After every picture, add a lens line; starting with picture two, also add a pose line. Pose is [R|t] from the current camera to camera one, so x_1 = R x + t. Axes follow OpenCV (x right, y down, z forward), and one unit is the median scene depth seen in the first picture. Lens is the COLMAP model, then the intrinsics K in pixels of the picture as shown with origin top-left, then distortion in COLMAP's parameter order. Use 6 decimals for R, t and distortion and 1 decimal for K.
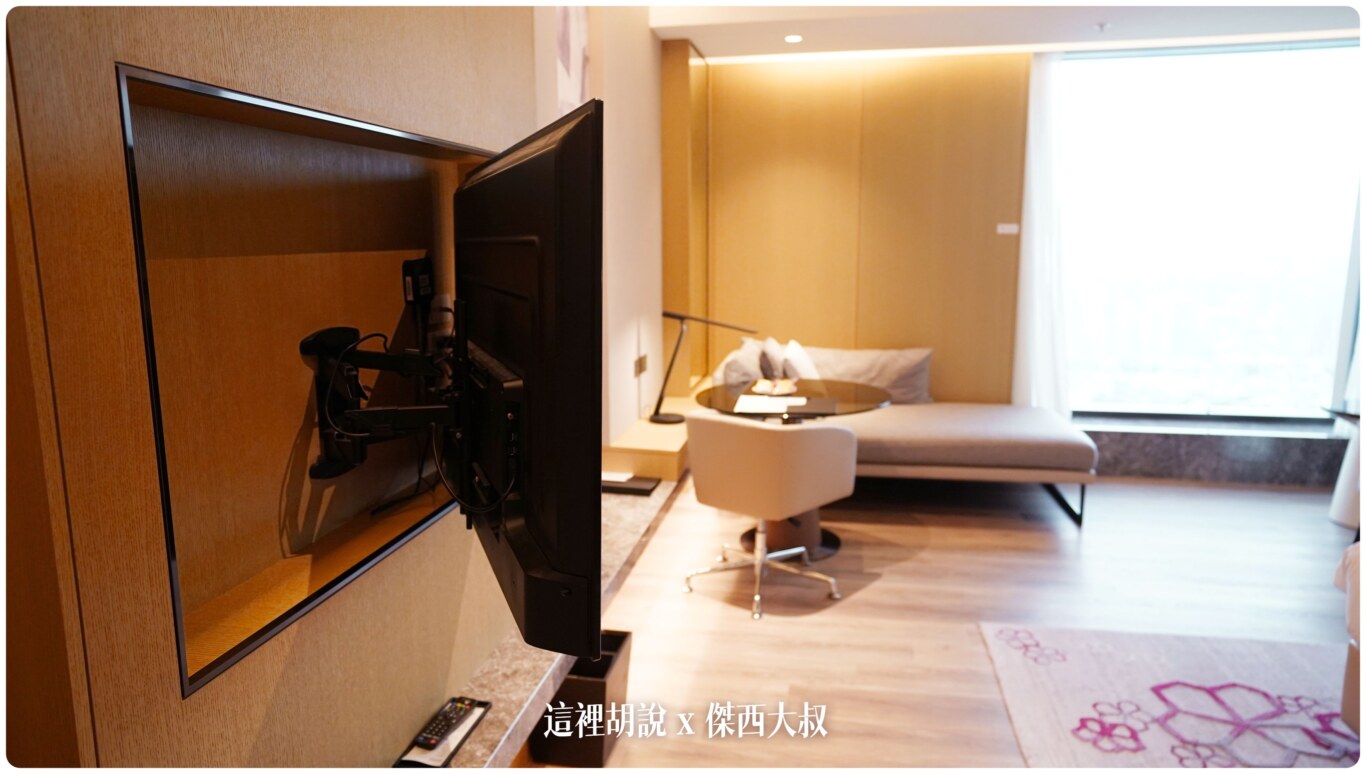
lens RADIAL K [[876.9, 0, 679.5], [0, 876.9, 387.0], [0, 0, 1]] dist [-0.010404, -0.000239]
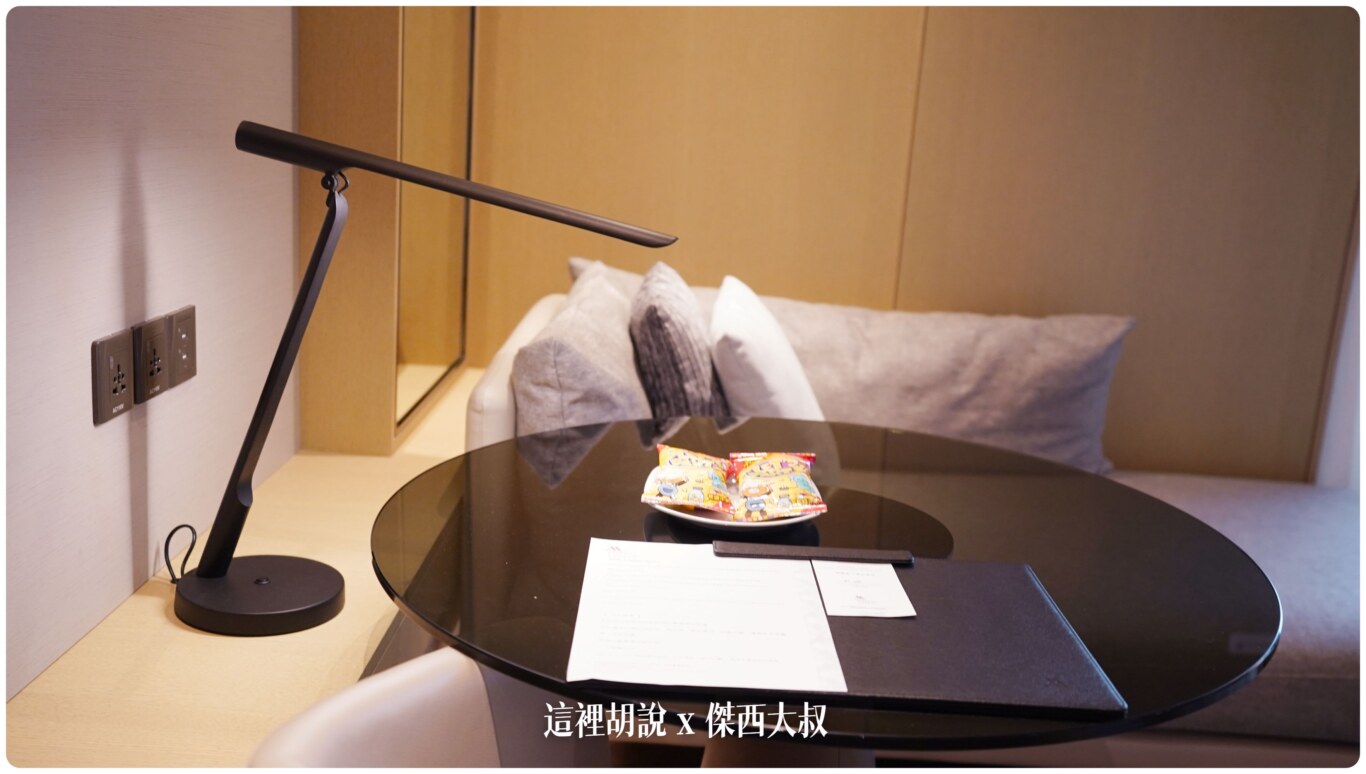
lens RADIAL K [[1317.2, 0, 688.1], [0, 1317.2, 385.0], [0, 0, 1]] dist [0.100633, 0.000000]
pose [[0.981602, 0.031891, 0.188257, 0.028733], [-0.040595, 0.998269, 0.042562, -0.037425], [-0.186574, -0.049421, 0.981197, 0.610304]]
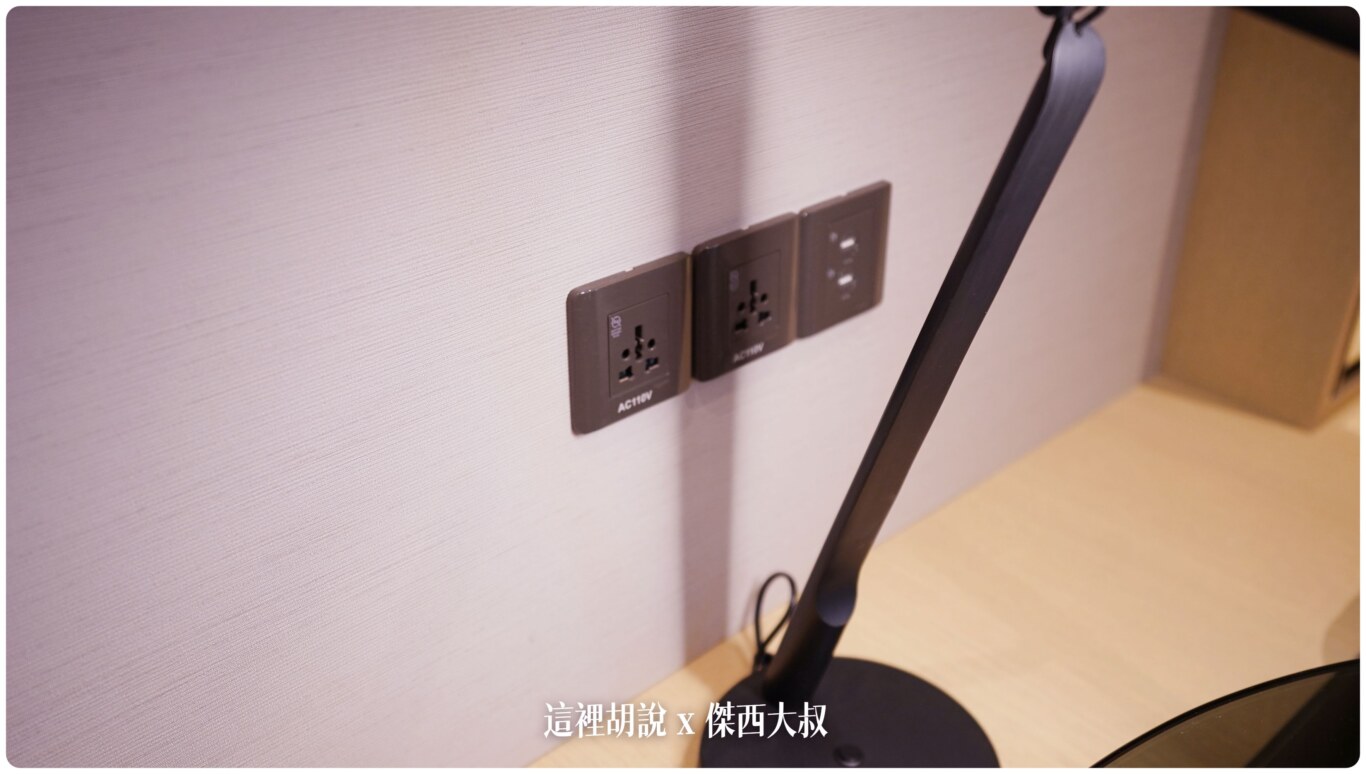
lens RADIAL K [[1317.2, 0, 683.6], [0, 1317.2, 387.6], [0, 0, 1]] dist [0.100633, 0.000000]
pose [[0.812479, 0.284200, -0.509027, 0.046280], [-0.107691, 0.931268, 0.348056, -0.073889], [0.572958, -0.227970, 0.787241, 0.820277]]
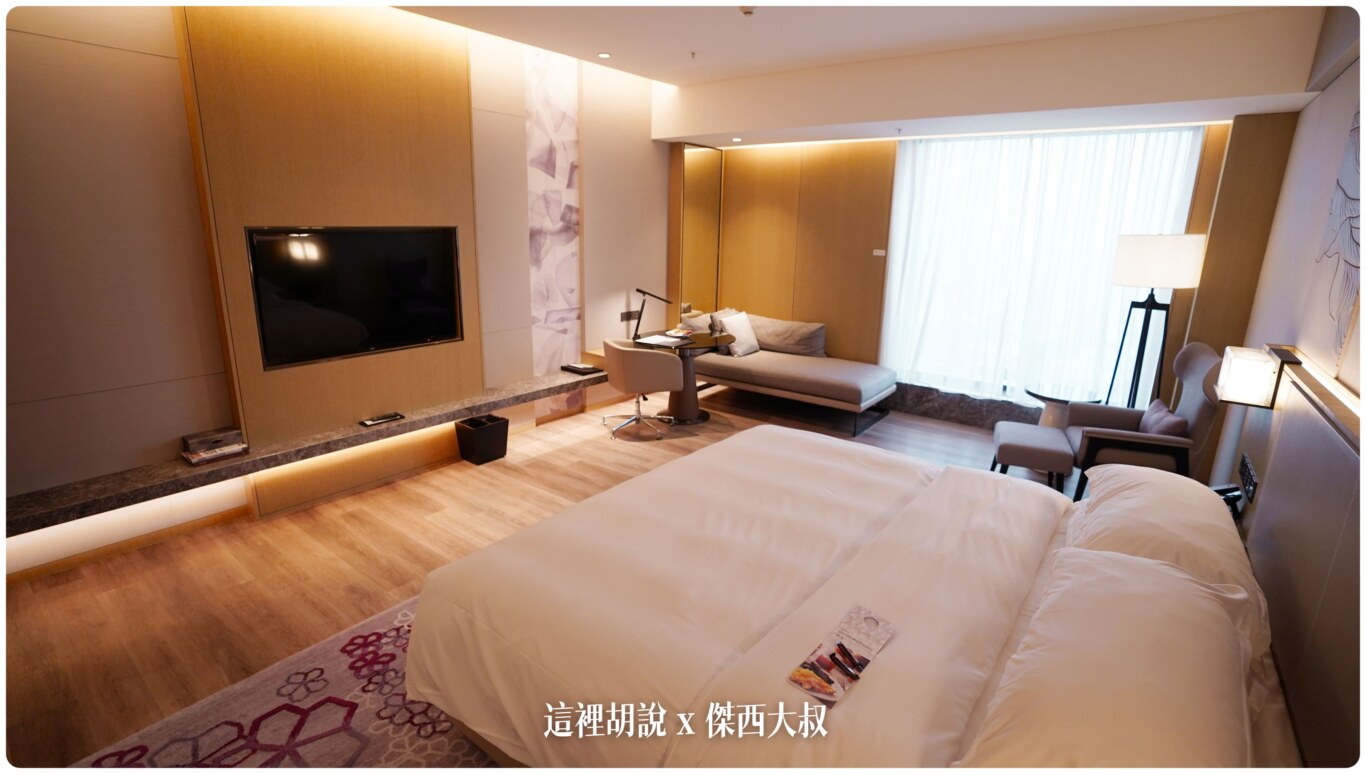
lens RADIAL K [[625.1, 0, 675.9], [0, 625.1, 377.5], [0, 0, 1]] dist [-0.034736, 0.000222]
pose [[0.889549, 0.134864, -0.436480, 0.653574], [-0.104196, 0.990144, 0.093584, -0.027963], [0.444799, -0.037768, 0.894834, -0.202083]]
